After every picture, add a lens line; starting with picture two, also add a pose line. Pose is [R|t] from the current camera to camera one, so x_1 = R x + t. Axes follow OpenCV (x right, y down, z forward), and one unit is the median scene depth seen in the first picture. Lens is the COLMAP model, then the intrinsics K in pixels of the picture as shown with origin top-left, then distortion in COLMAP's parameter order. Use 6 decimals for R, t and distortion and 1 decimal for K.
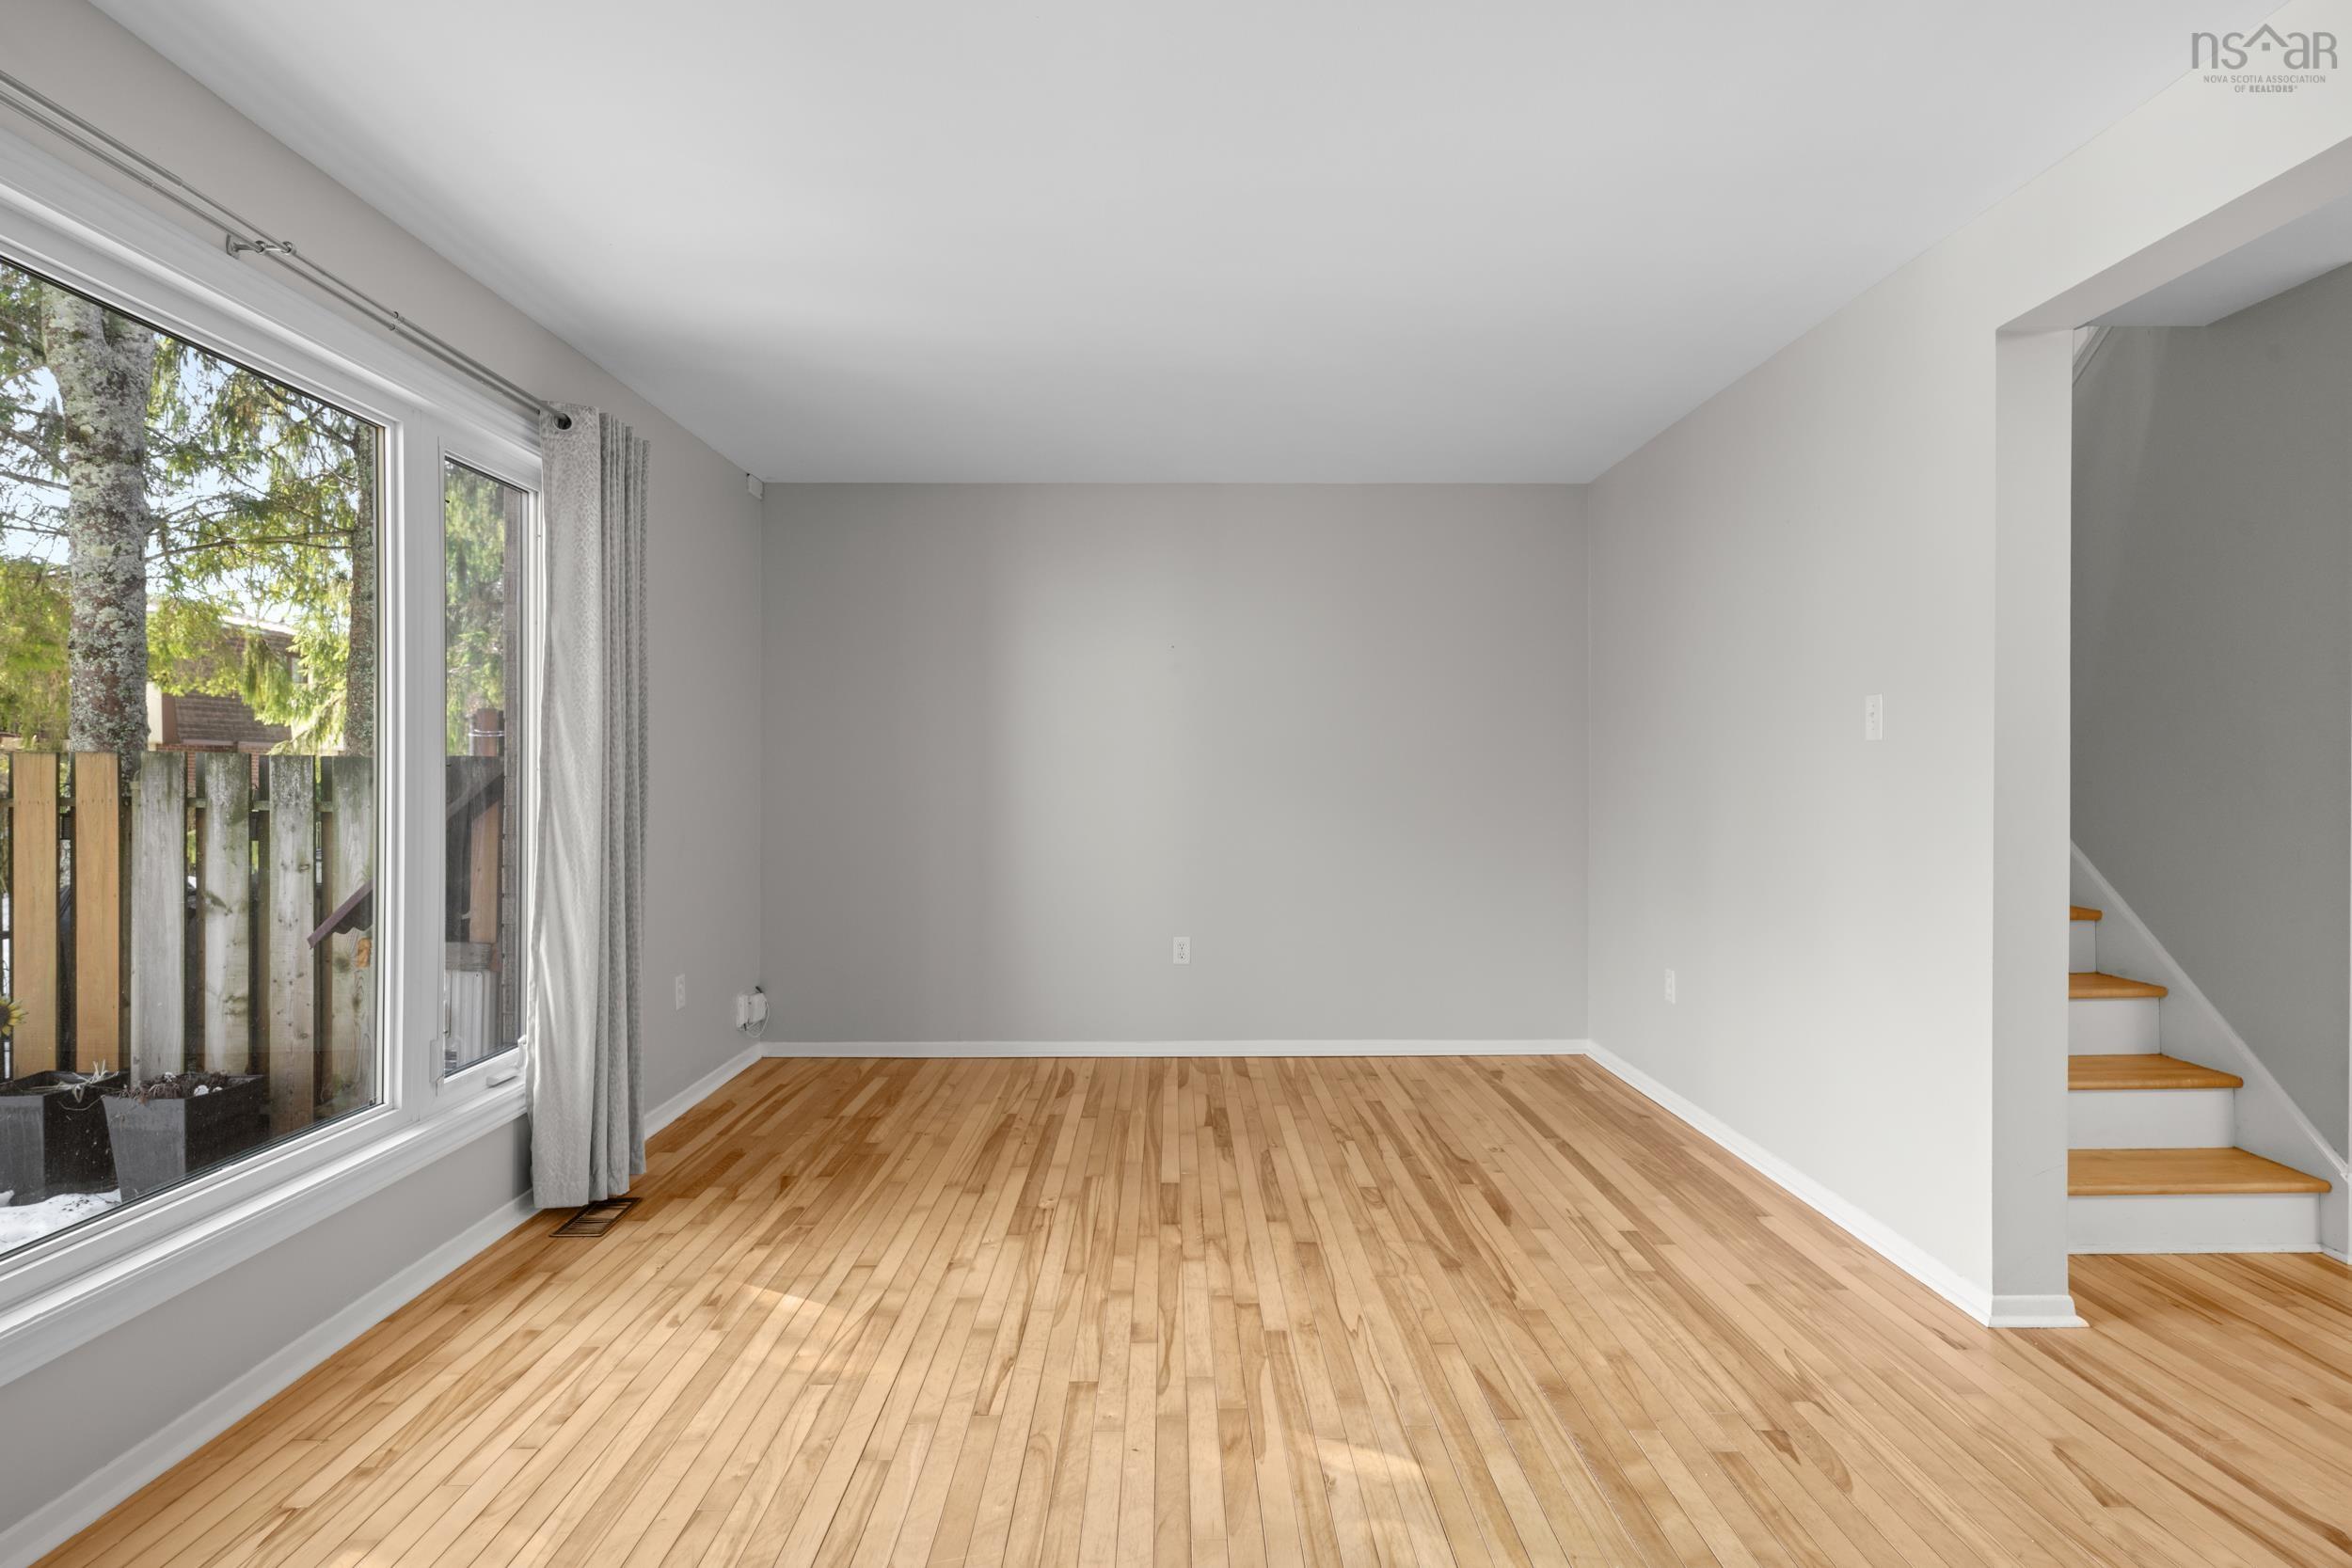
lens RADIAL K [[1187.8, 0, 1182.2], [0, 1187.8, 786.1], [0, 0, 1]] dist [0.000436, 0.000145]
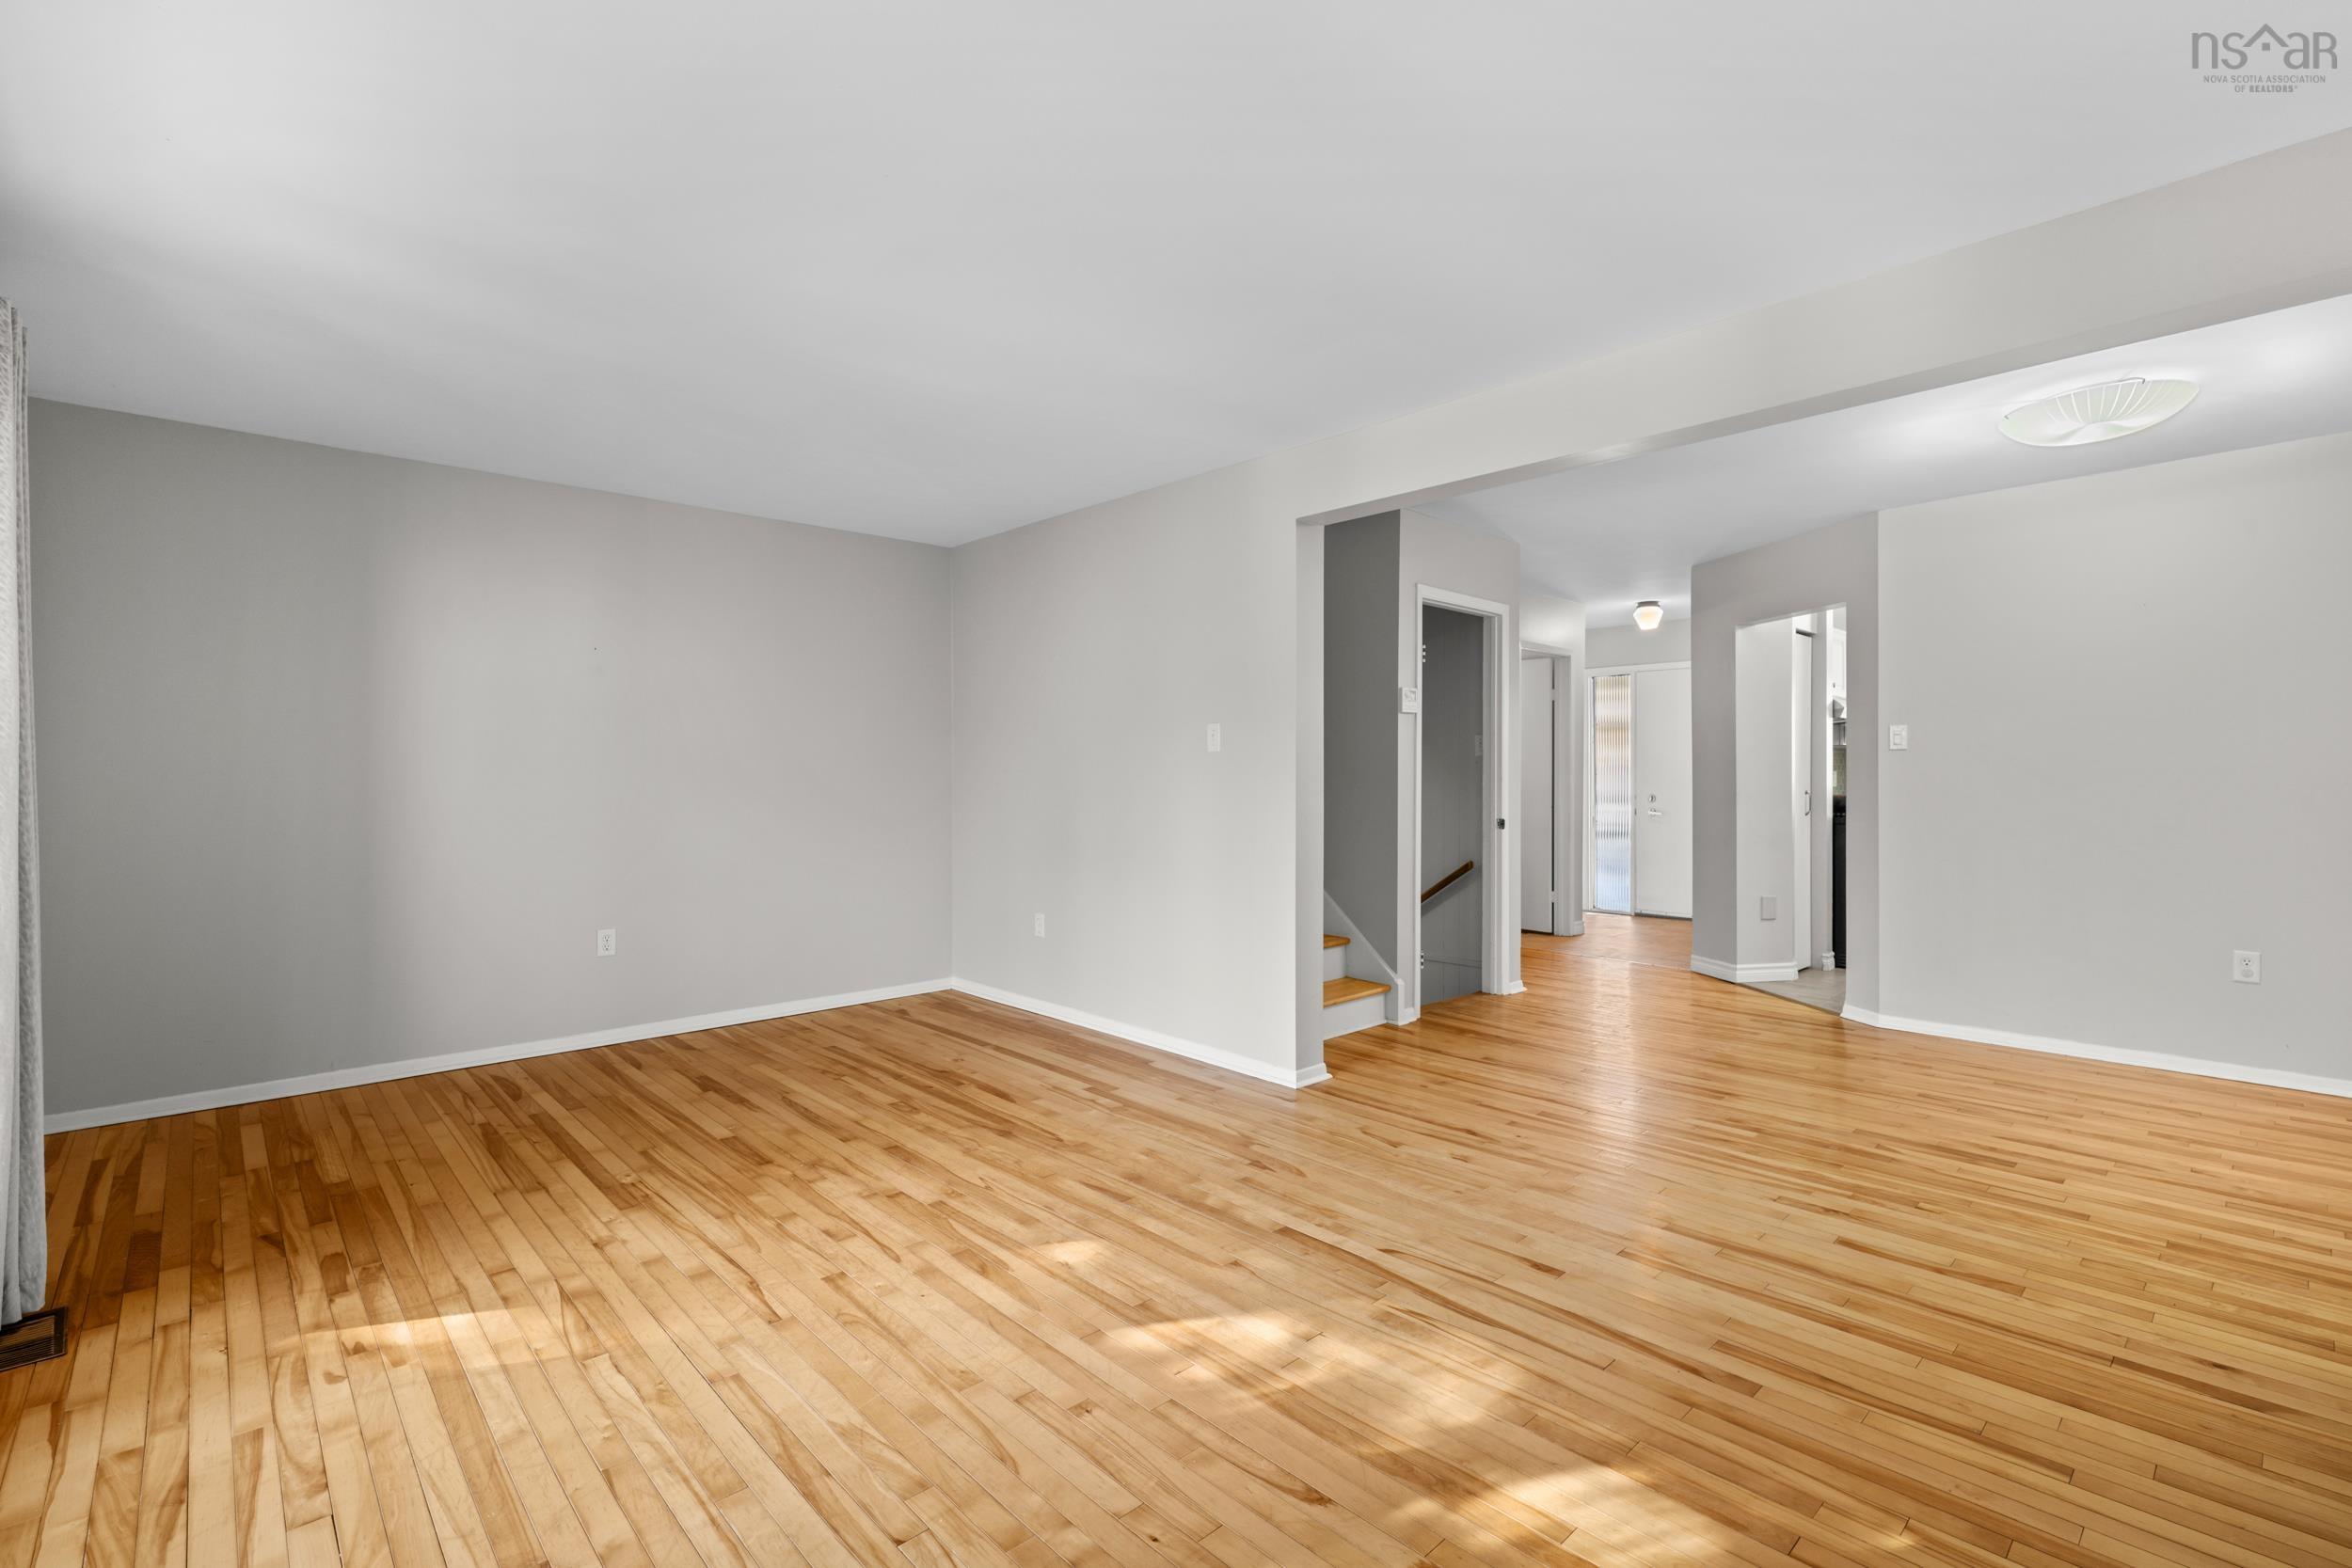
lens RADIAL K [[1050.2, 0, 1178.7], [0, 1050.2, 793.4], [0, 0, 1]] dist [0.001322, -0.000265]
pose [[0.739001, -0.013527, 0.673568, -0.359251], [0.006445, 0.999895, 0.013009, -0.001184], [-0.673673, -0.005272, 0.739011, -0.019082]]
